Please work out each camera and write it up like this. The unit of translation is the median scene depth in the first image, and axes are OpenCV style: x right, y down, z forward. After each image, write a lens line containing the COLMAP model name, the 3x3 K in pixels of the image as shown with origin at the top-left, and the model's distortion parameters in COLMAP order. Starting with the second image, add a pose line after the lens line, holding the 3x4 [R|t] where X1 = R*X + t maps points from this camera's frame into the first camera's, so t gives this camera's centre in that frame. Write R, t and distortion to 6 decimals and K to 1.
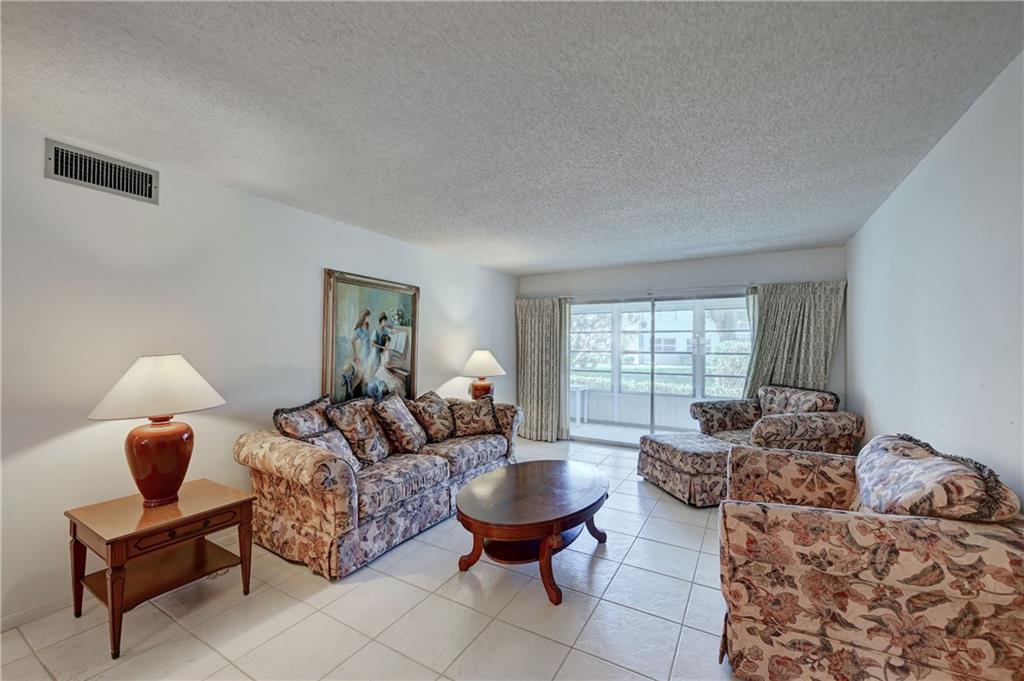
lens RADIAL K [[410.3, 0, 510.0], [0, 410.3, 343.7], [0, 0, 1]] dist [0.003486, 0.000270]
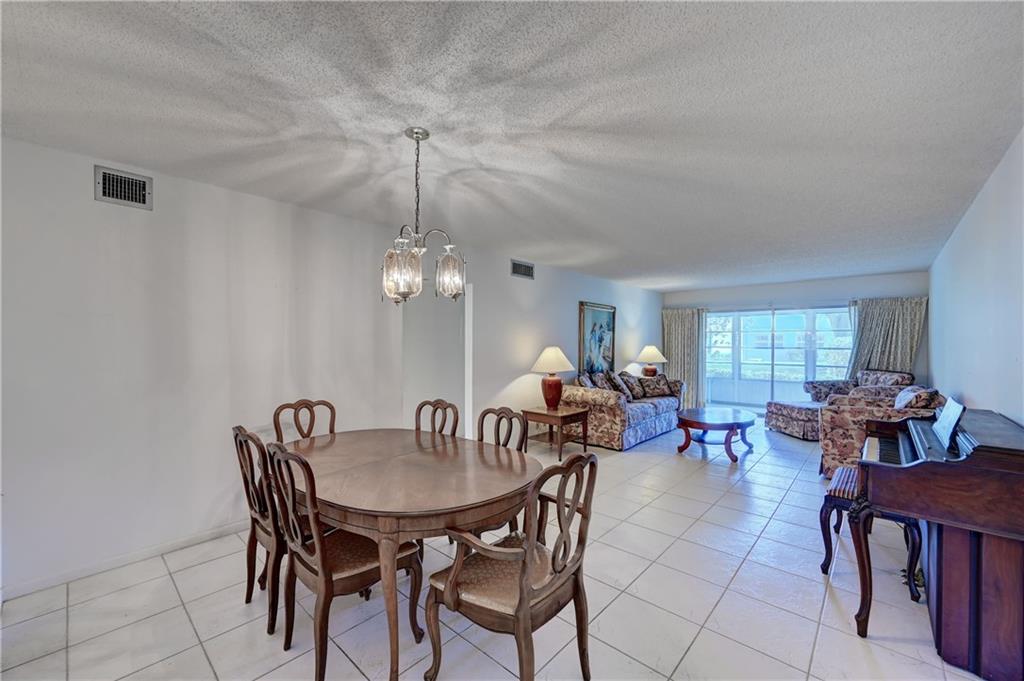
lens RADIAL K [[408.3, 0, 510.2], [0, 408.3, 344.8], [0, 0, 1]] dist [0.007610, 0.000115]
pose [[0.979753, -0.001827, -0.200202, -0.339816], [0.003987, 0.999938, 0.010384, -0.007363], [0.200170, -0.010972, 0.979700, -0.743042]]
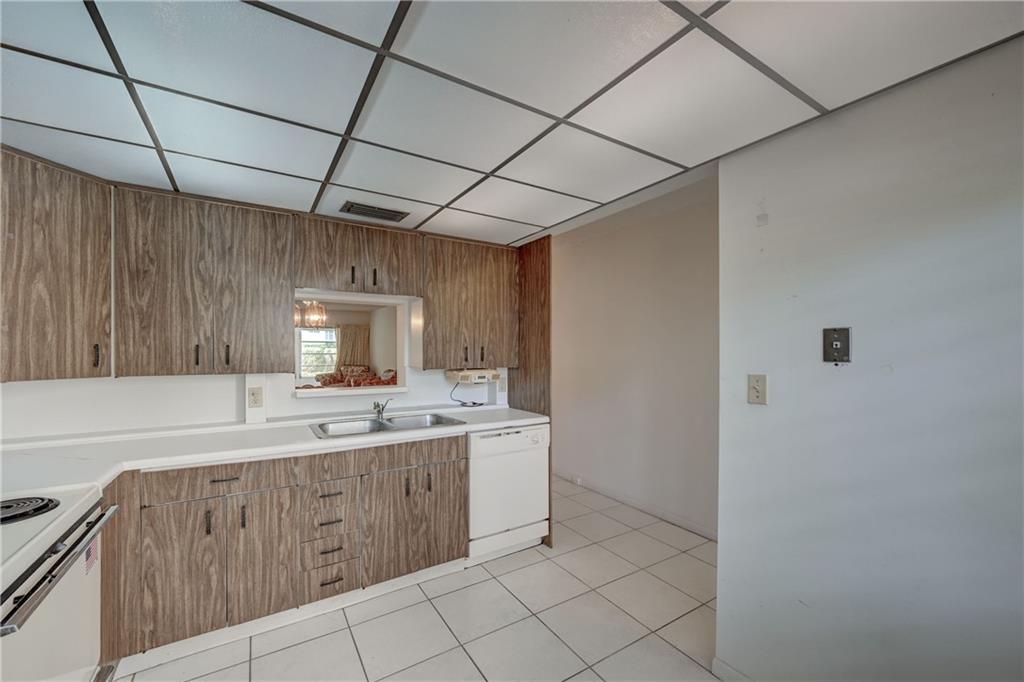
lens RADIAL K [[410.3, 0, 510.0], [0, 410.3, 344.2], [0, 0, 1]] dist [0.003486, 0.000270]
pose [[0.464619, 0.003220, 0.885505, -1.257263], [-0.003364, 0.999993, -0.001871, -0.029648], [-0.885504, -0.002110, 0.464626, -1.180847]]
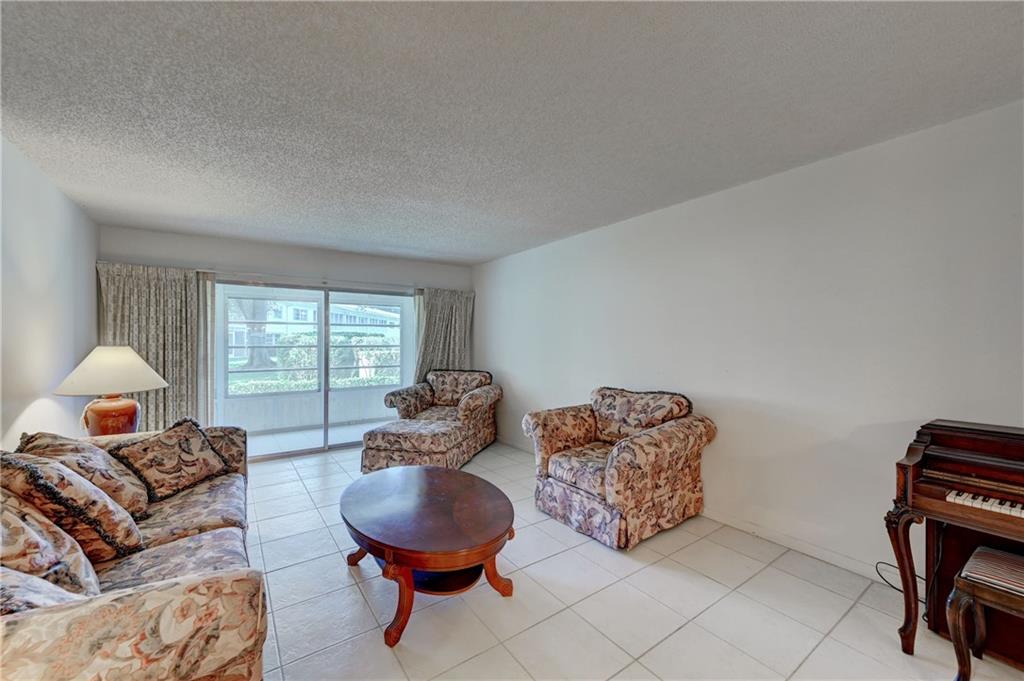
lens RADIAL K [[406.5, 0, 512.0], [0, 406.5, 340.5], [0, 0, 1]] dist [0.005651, 0.000106]
pose [[0.417379, -0.004392, 0.908722, -0.432845], [-0.002292, 0.999980, 0.005886, 0.003420], [-0.908729, -0.004539, 0.417361, 0.320527]]
